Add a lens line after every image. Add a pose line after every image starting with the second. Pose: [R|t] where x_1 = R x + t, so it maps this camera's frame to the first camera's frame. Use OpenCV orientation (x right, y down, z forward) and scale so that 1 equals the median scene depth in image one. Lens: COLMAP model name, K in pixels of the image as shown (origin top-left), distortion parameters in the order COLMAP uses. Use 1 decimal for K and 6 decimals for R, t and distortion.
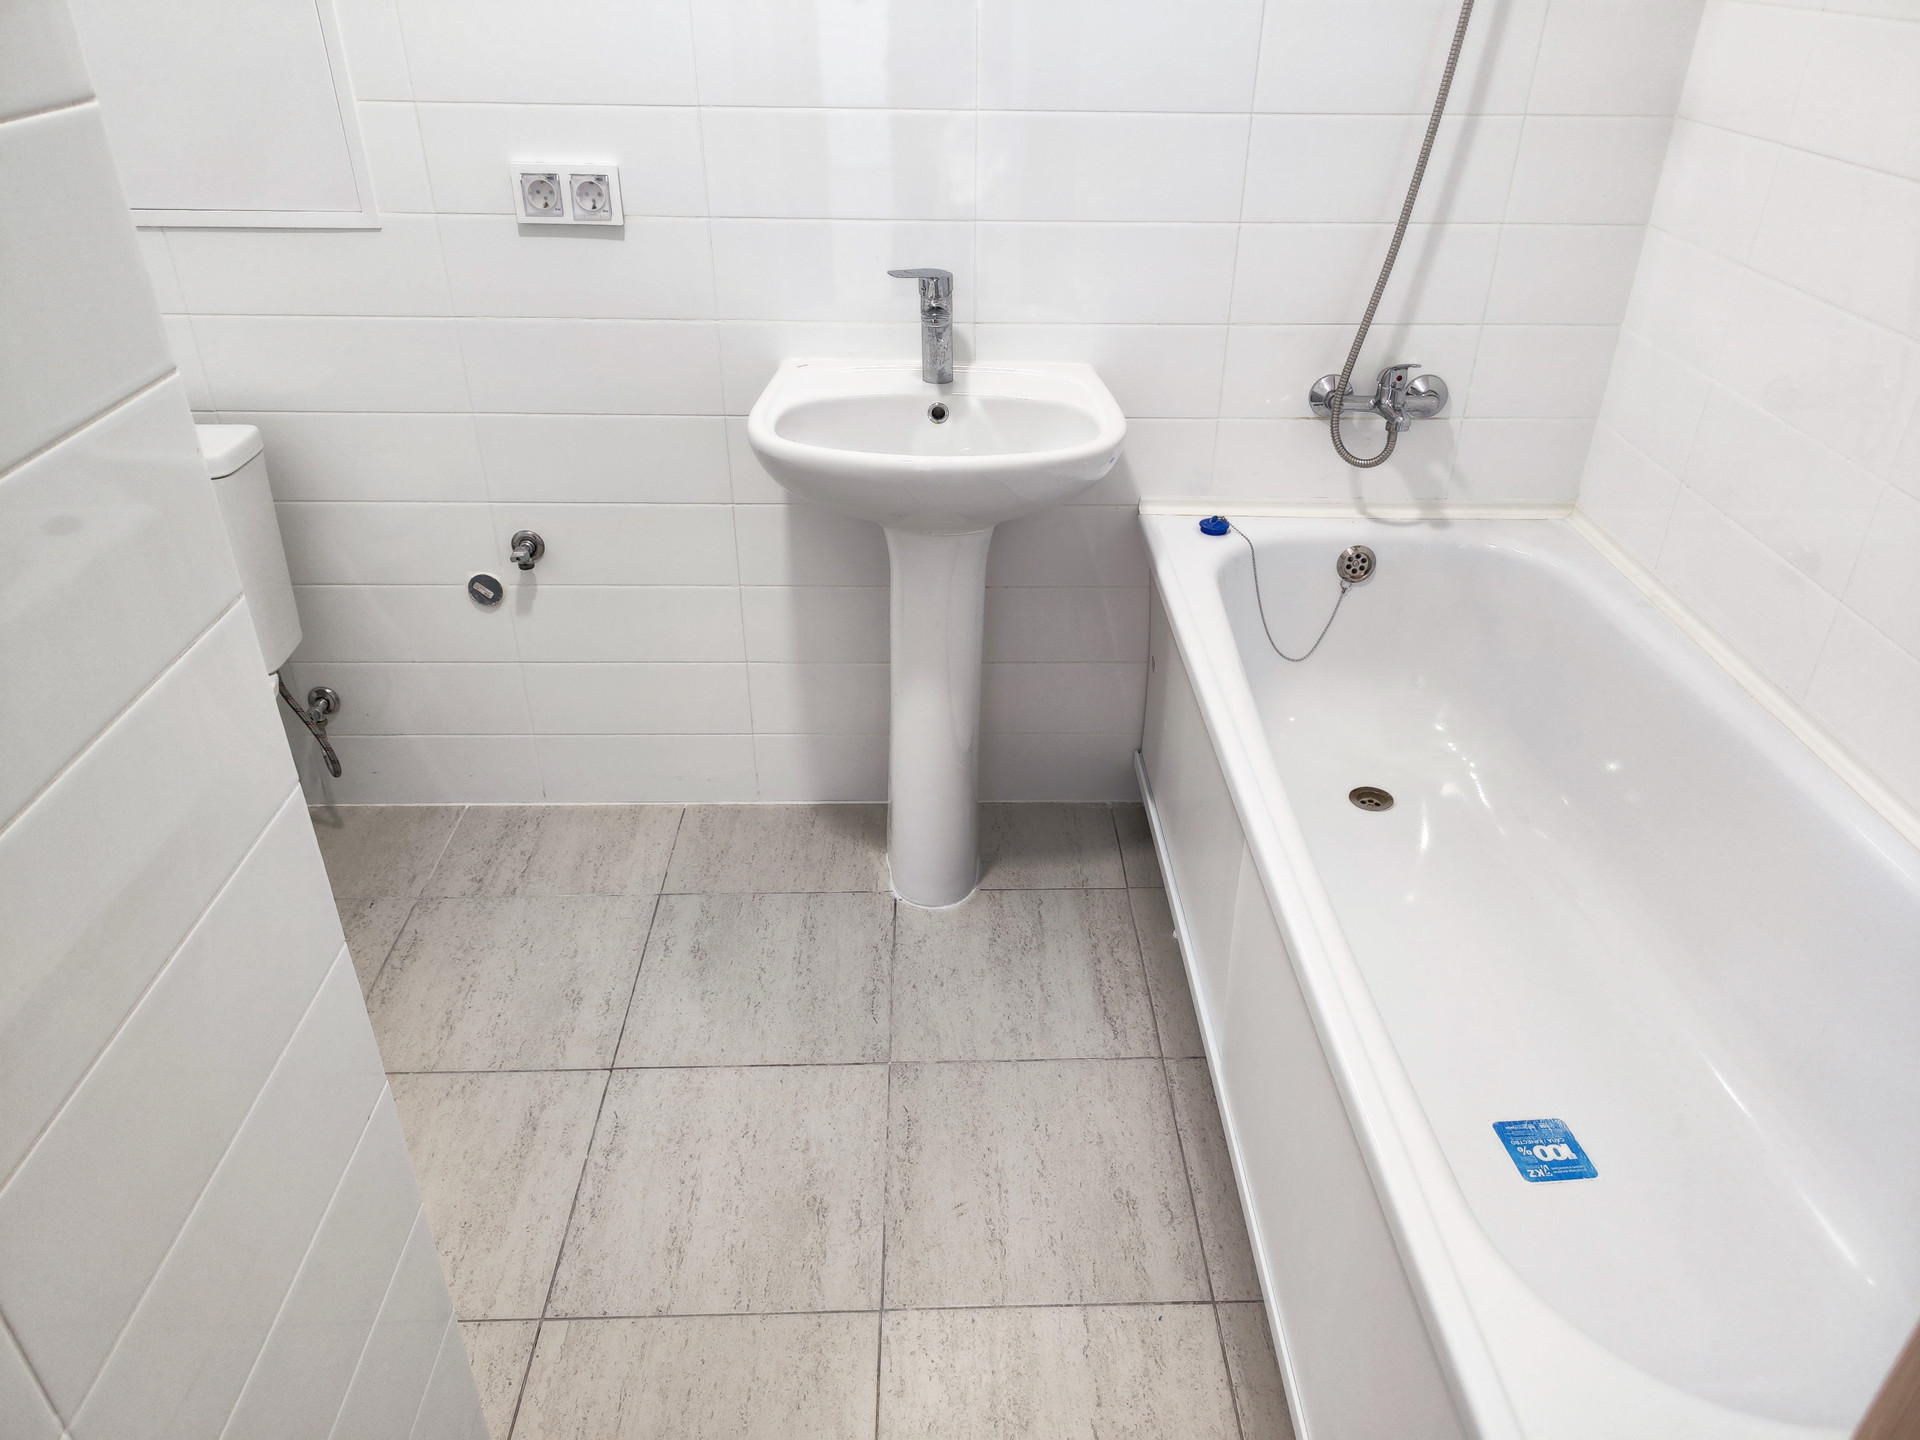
lens RADIAL K [[1339.8, 0, 963.4], [0, 1339.8, 713.0], [0, 0, 1]] dist [0.028998, -0.021473]
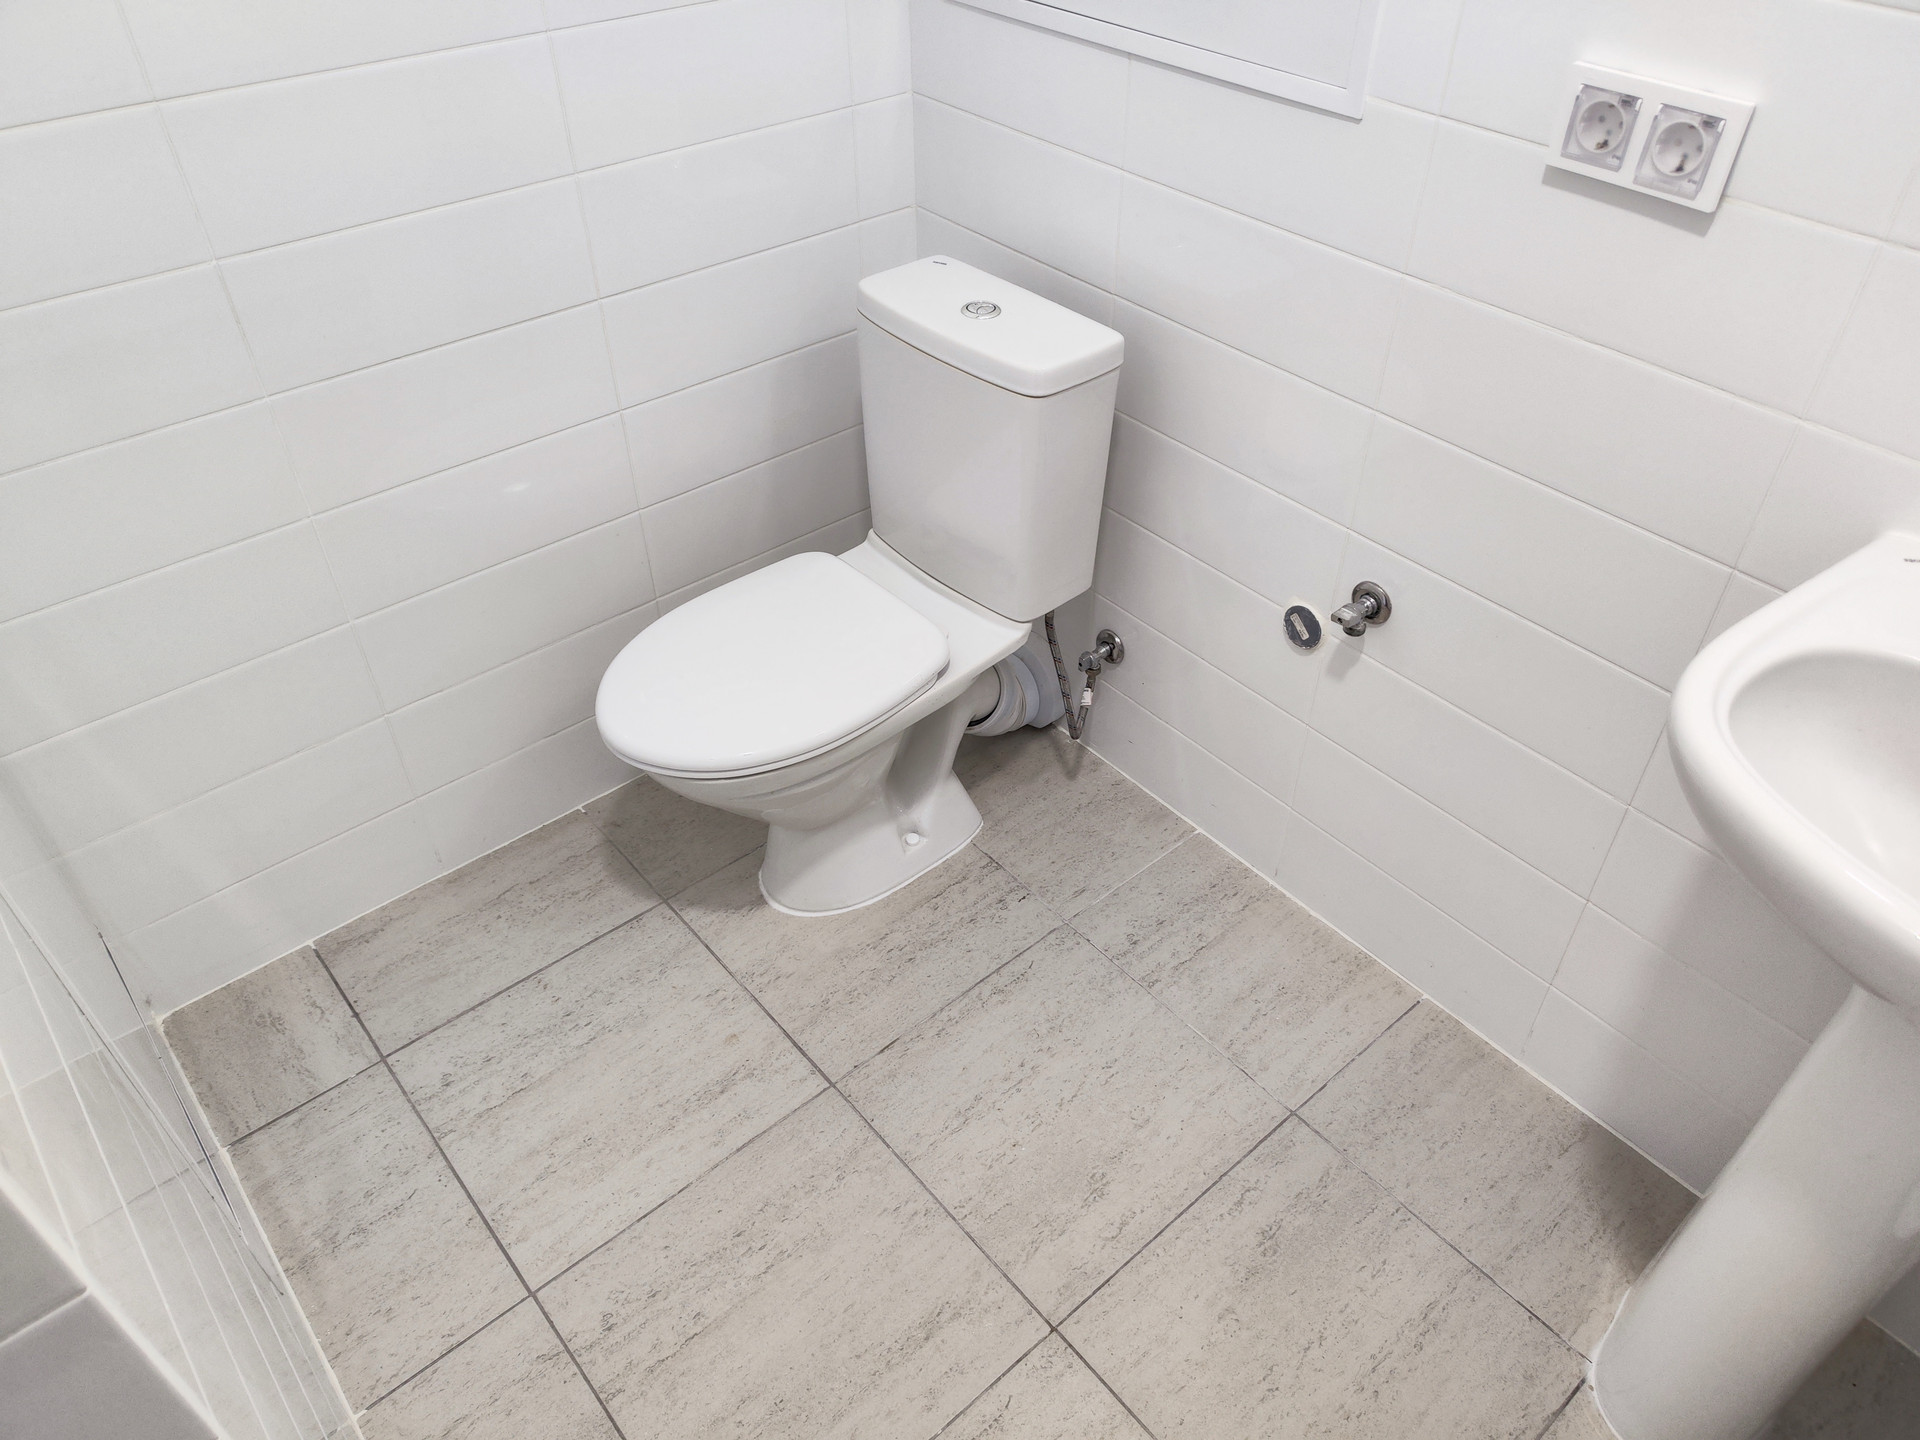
lens RADIAL K [[1339.8, 0, 966.3], [0, 1339.8, 729.2], [0, 0, 1]] dist [0.028998, -0.021473]
pose [[0.639692, 0.495083, -0.587951, -0.015481], [-0.389300, 0.868250, 0.307550, -0.200938], [0.662751, 0.032151, 0.748149, 0.340228]]
